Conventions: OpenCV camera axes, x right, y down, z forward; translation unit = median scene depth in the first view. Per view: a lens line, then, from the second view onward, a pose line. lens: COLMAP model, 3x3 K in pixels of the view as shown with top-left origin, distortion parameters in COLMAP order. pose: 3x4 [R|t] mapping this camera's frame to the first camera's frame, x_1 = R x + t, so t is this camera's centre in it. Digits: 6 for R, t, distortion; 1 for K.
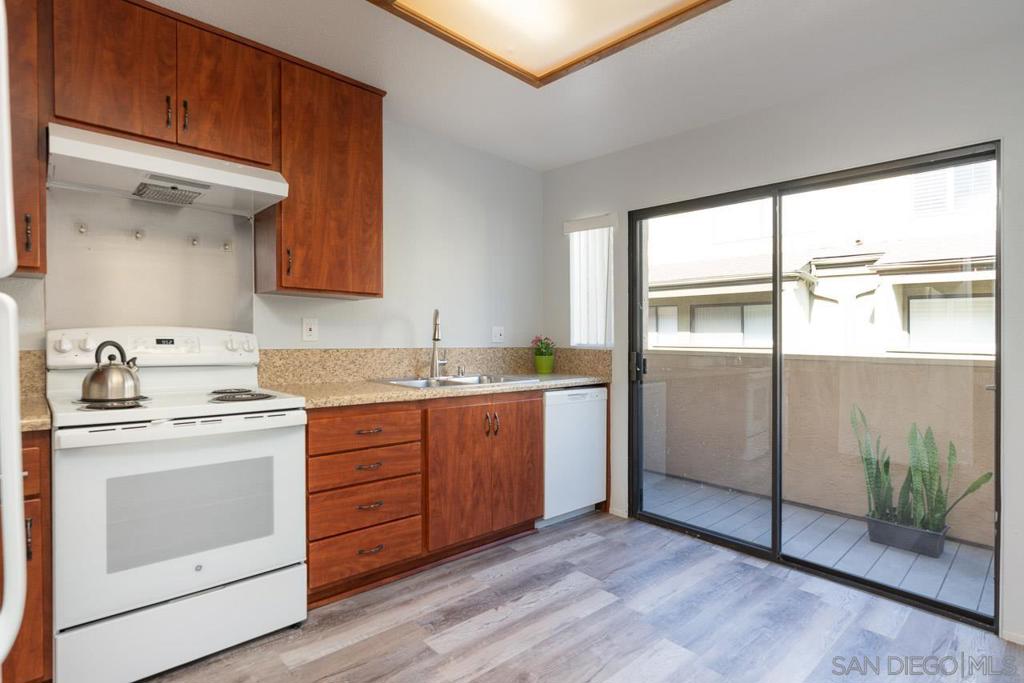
lens RADIAL K [[524.2, 0, 512.4], [0, 524.2, 335.1], [0, 0, 1]] dist [0.002534, -0.000197]
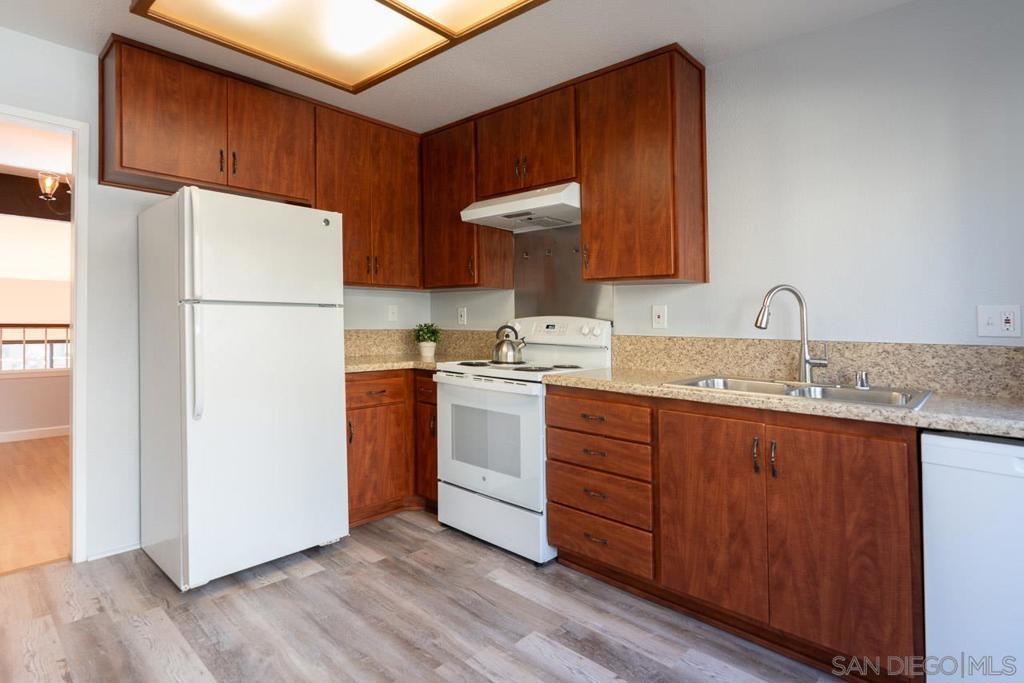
lens RADIAL K [[524.2, 0, 506.3], [0, 524.2, 325.2], [0, 0, 1]] dist [0.002534, -0.000197]
pose [[0.074000, -0.005099, -0.997245, 0.656174], [-0.008357, 0.999949, -0.005733, 0.015435], [0.997223, 0.008758, 0.073953, 0.710572]]
